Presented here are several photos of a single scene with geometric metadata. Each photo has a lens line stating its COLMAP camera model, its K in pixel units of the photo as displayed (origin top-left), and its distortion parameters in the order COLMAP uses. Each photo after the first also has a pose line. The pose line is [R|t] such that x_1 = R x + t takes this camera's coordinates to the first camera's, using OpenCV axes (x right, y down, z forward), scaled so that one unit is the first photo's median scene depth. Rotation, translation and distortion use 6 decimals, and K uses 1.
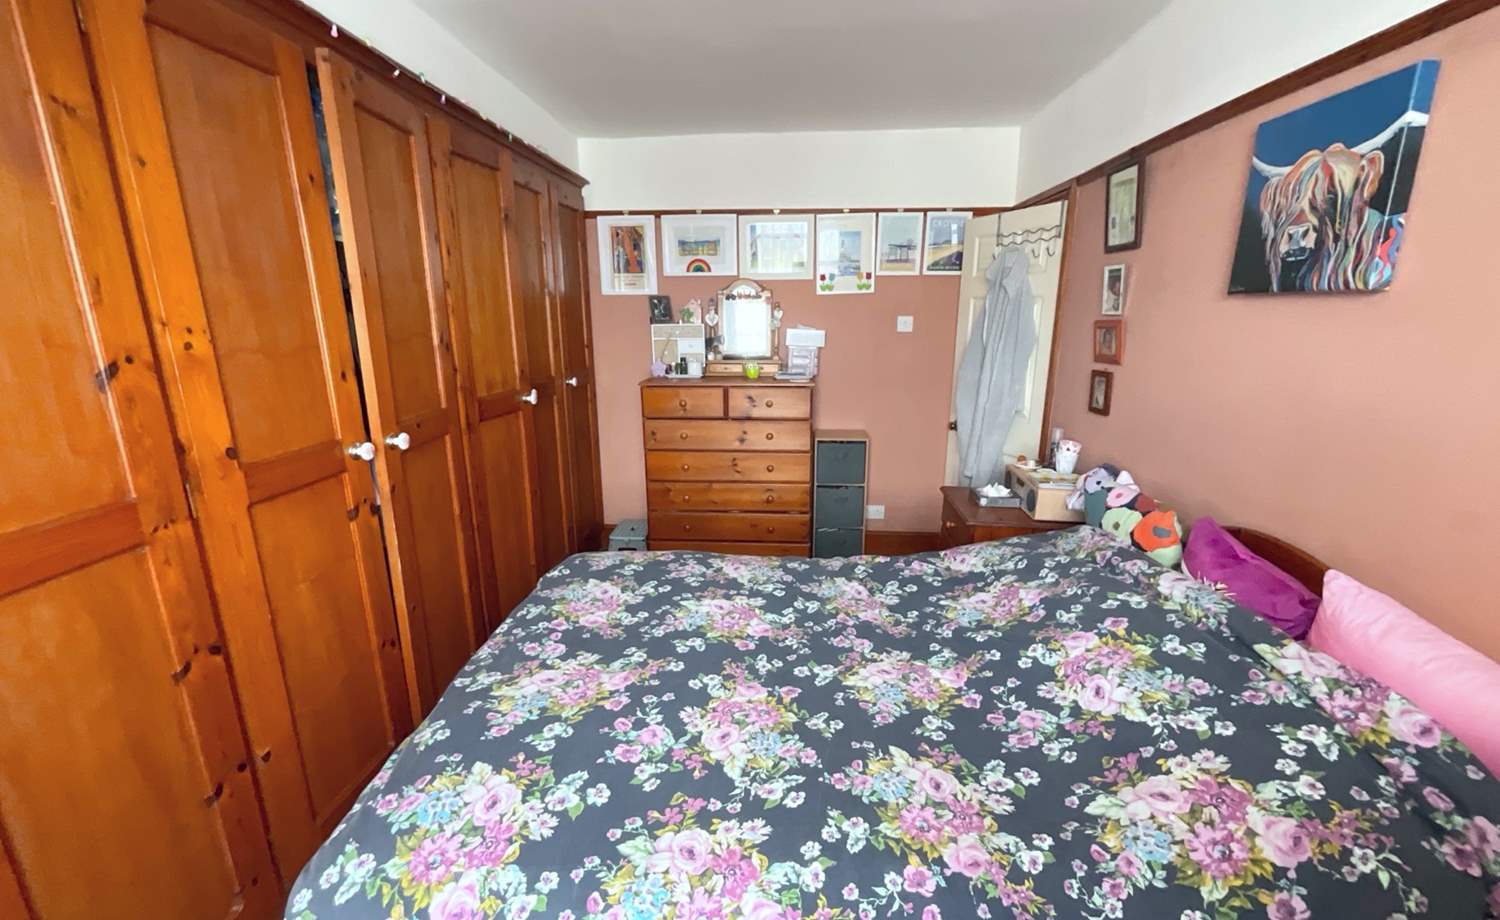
lens RADIAL K [[608.9, 0, 753.2], [0, 608.9, 458.6], [0, 0, 1]] dist [-0.002564, 0.000844]
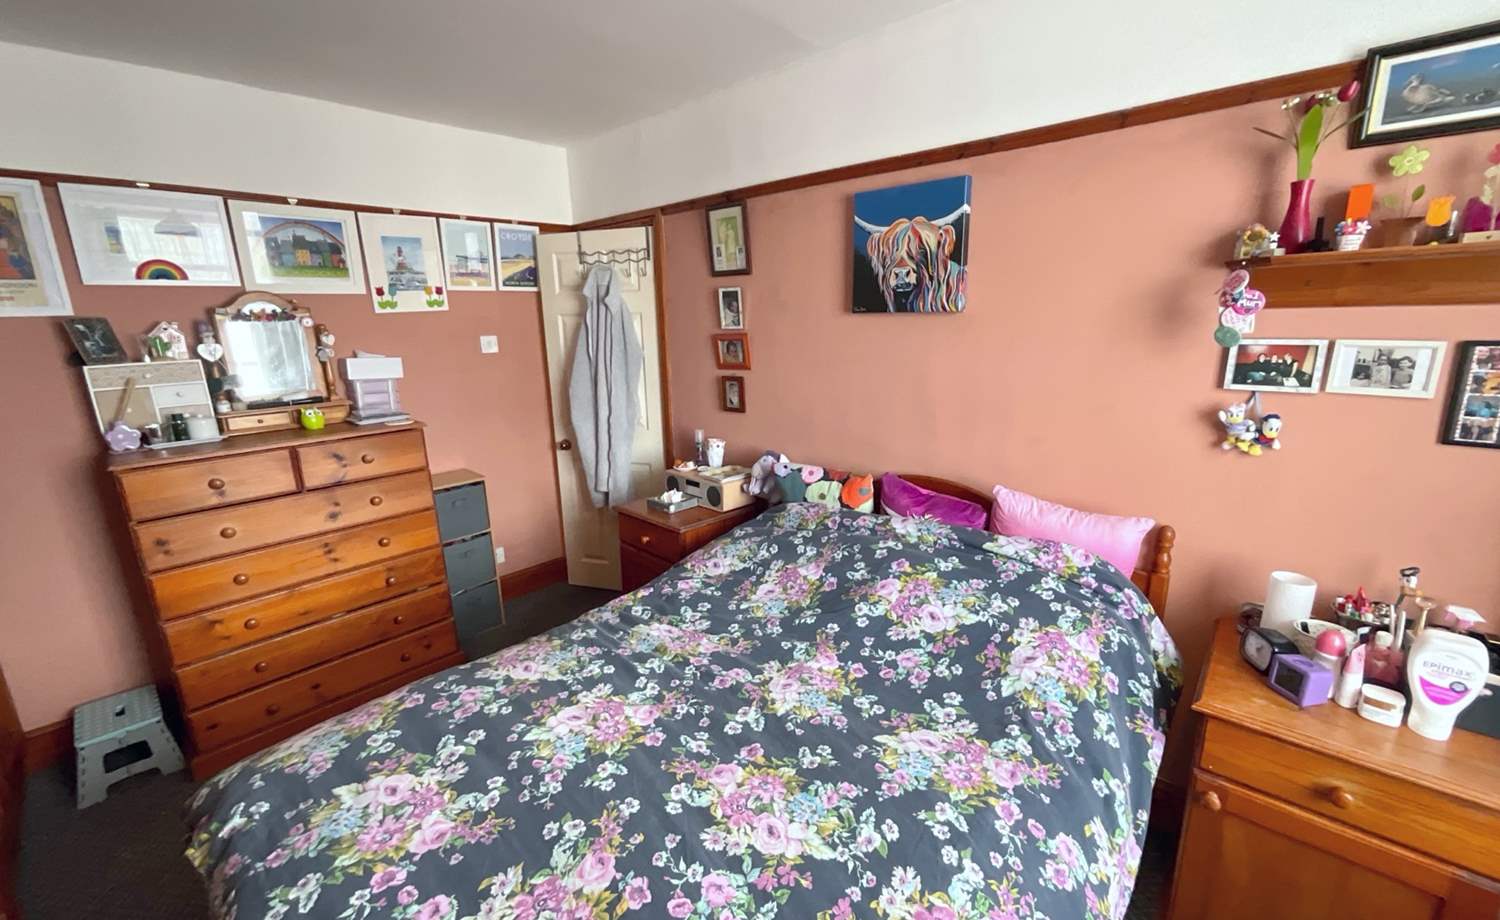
lens RADIAL K [[608.9, 0, 750.7], [0, 608.9, 456.8], [0, 0, 1]] dist [-0.002564, 0.000844]
pose [[0.631512, -0.188828, 0.752021, -0.465735], [0.203635, 0.976237, 0.074124, -0.101135], [-0.748148, 0.106328, 0.654958, 0.301461]]
